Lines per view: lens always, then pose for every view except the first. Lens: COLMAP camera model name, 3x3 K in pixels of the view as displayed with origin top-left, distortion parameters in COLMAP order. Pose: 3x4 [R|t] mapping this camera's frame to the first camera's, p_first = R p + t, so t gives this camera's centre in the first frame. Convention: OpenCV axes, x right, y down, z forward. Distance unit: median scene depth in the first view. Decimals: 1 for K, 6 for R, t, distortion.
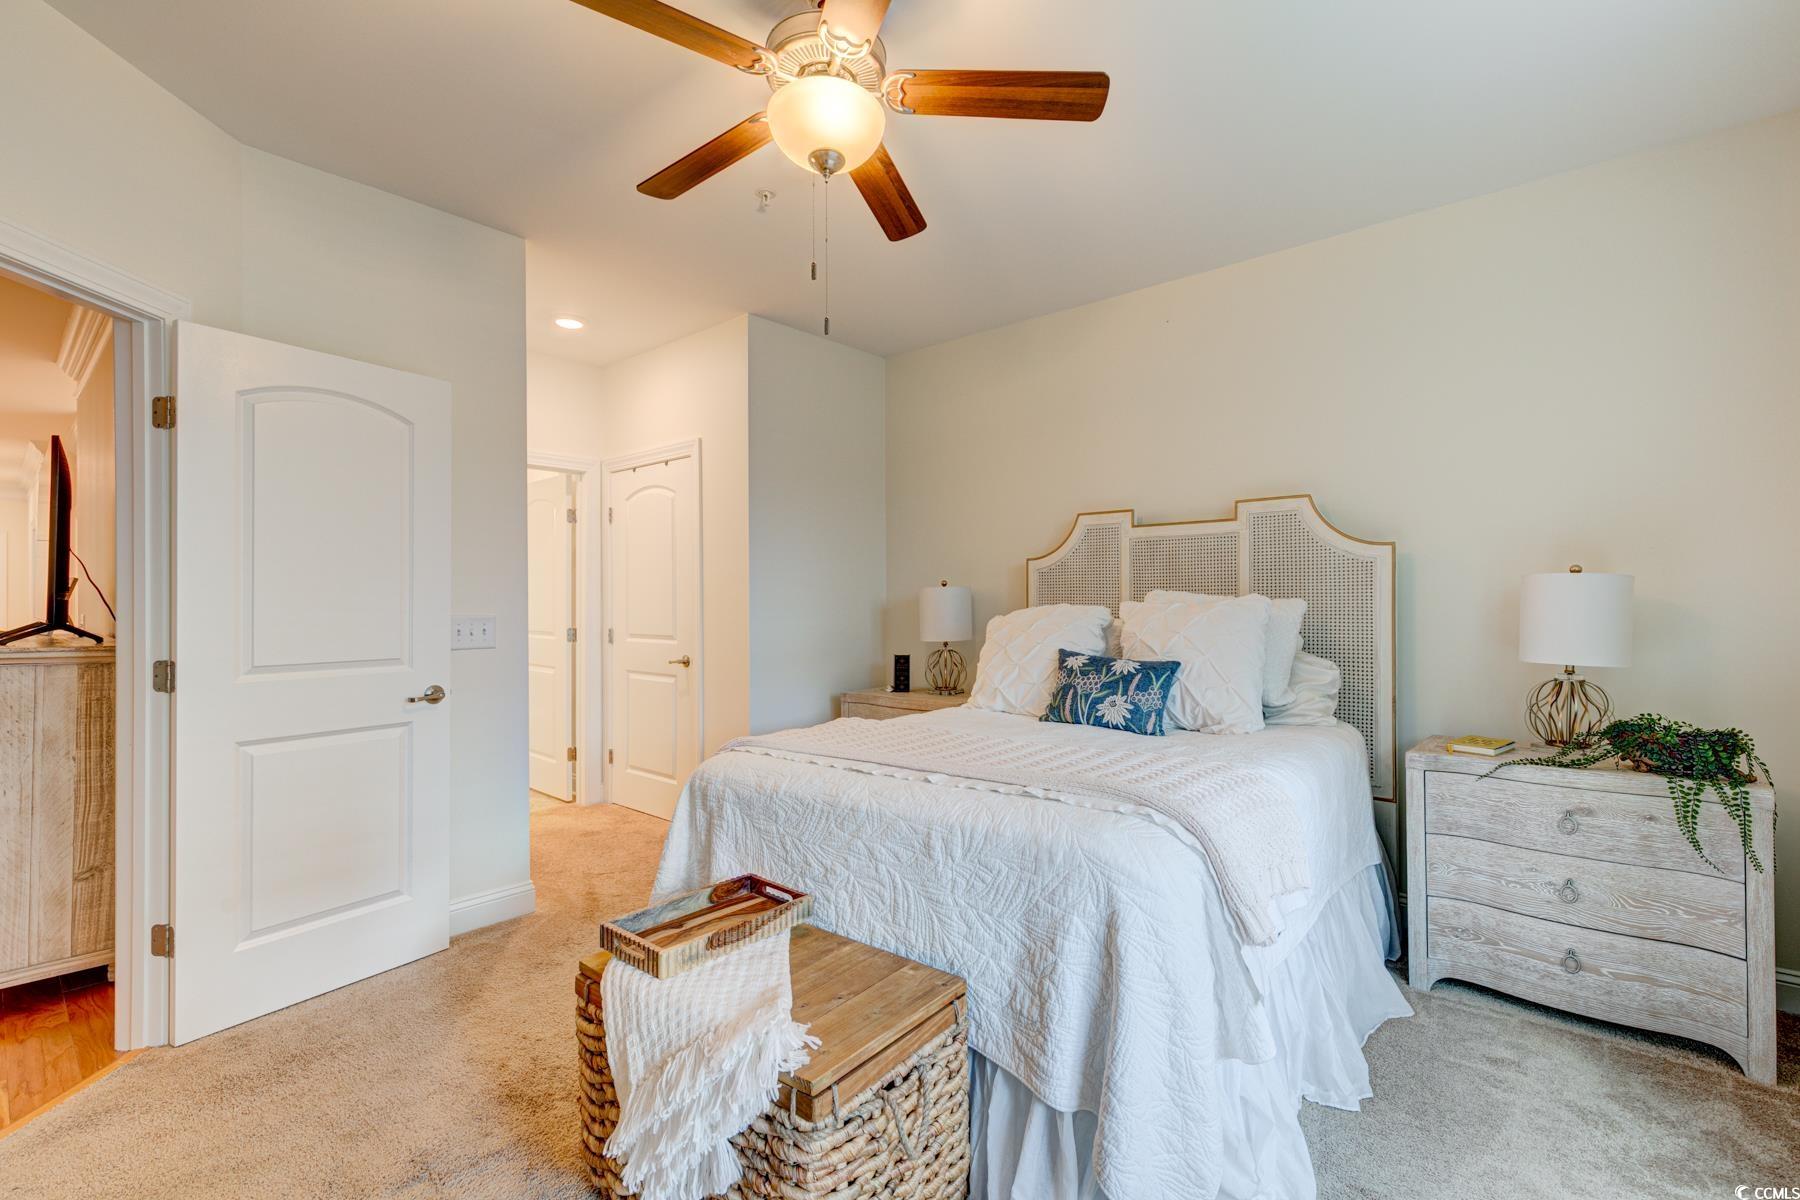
lens RADIAL K [[809.6, 0, 944.2], [0, 809.6, 599.5], [0, 0, 1]] dist [0.000680, -0.000428]
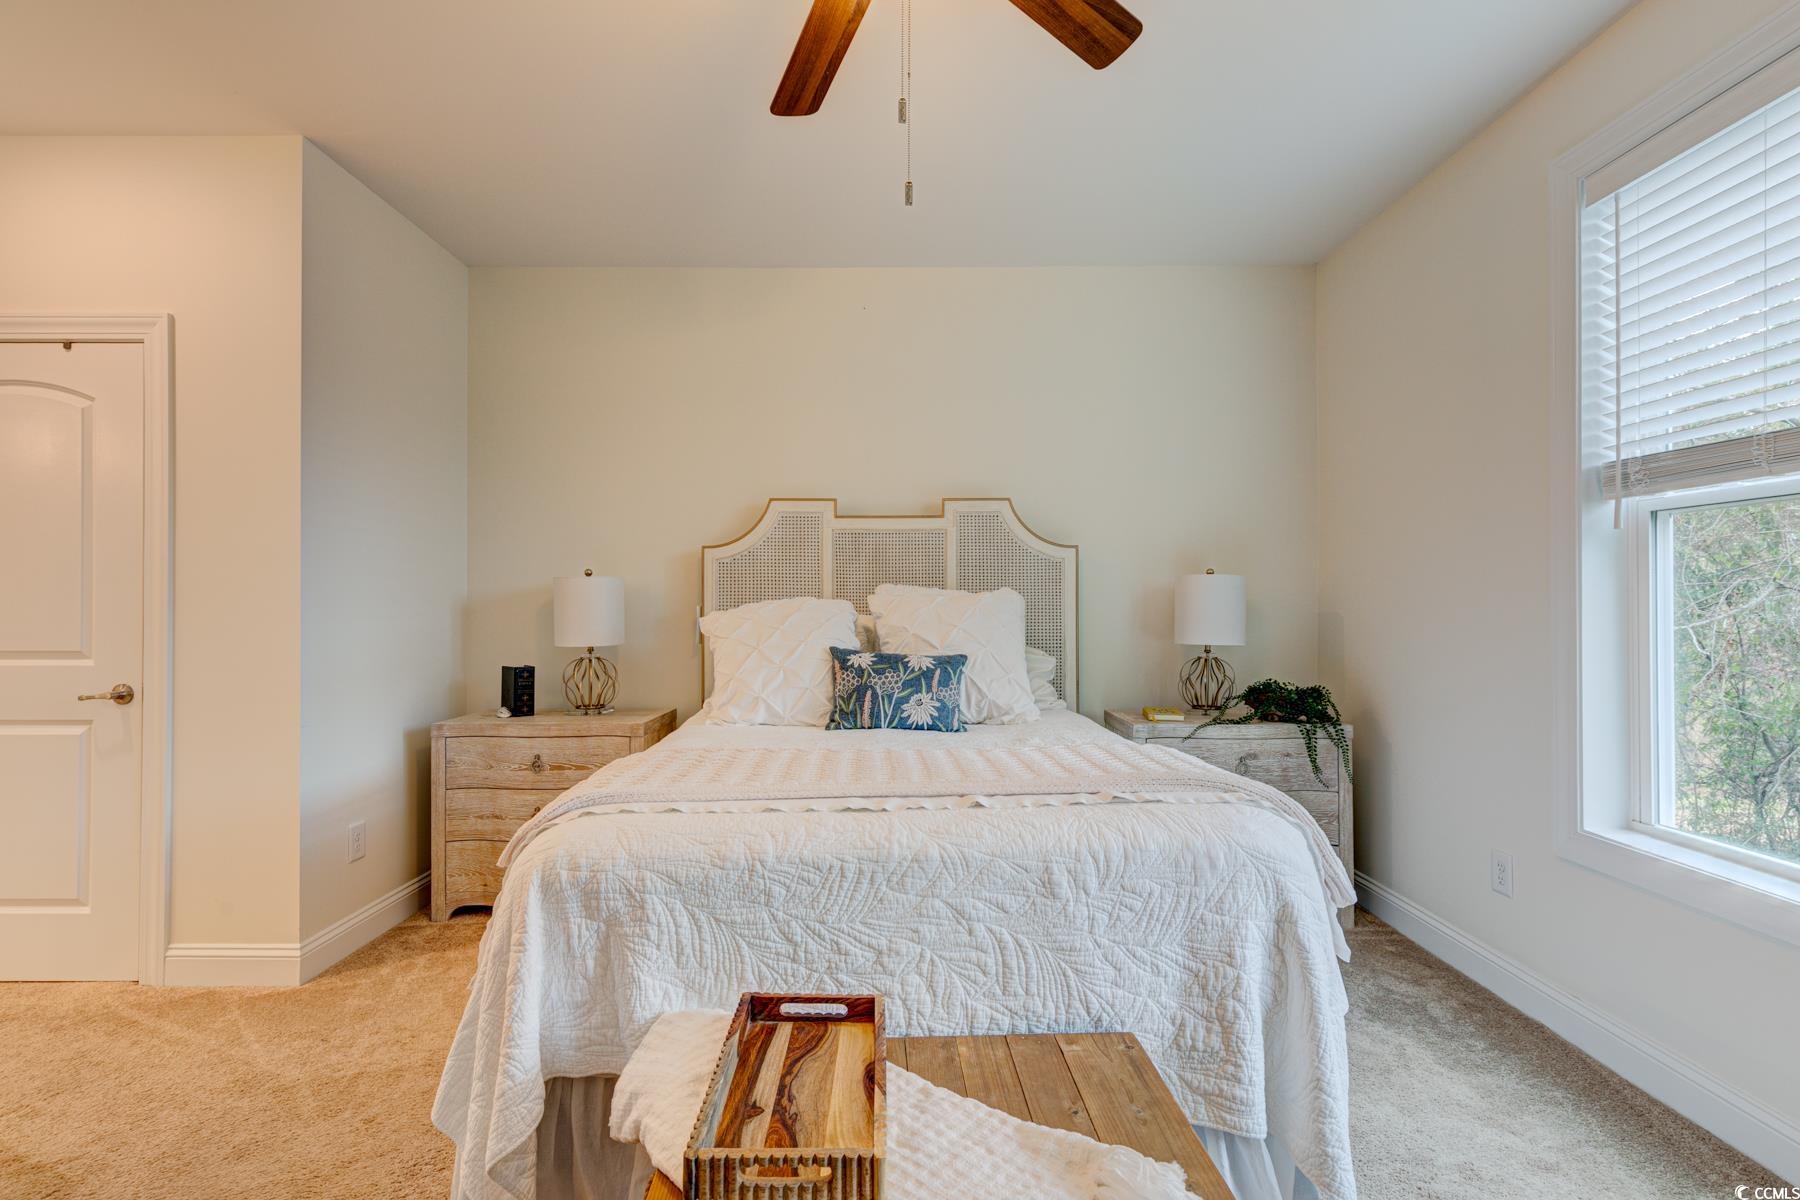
lens RADIAL K [[809.6, 0, 890.2], [0, 809.6, 602.5], [0, 0, 1]] dist [0.000680, -0.000428]
pose [[0.767091, 0.007352, 0.641497, -0.497355], [-0.002420, 0.999960, -0.008567, 0.026671], [-0.641534, 0.005019, 0.767078, 0.371999]]
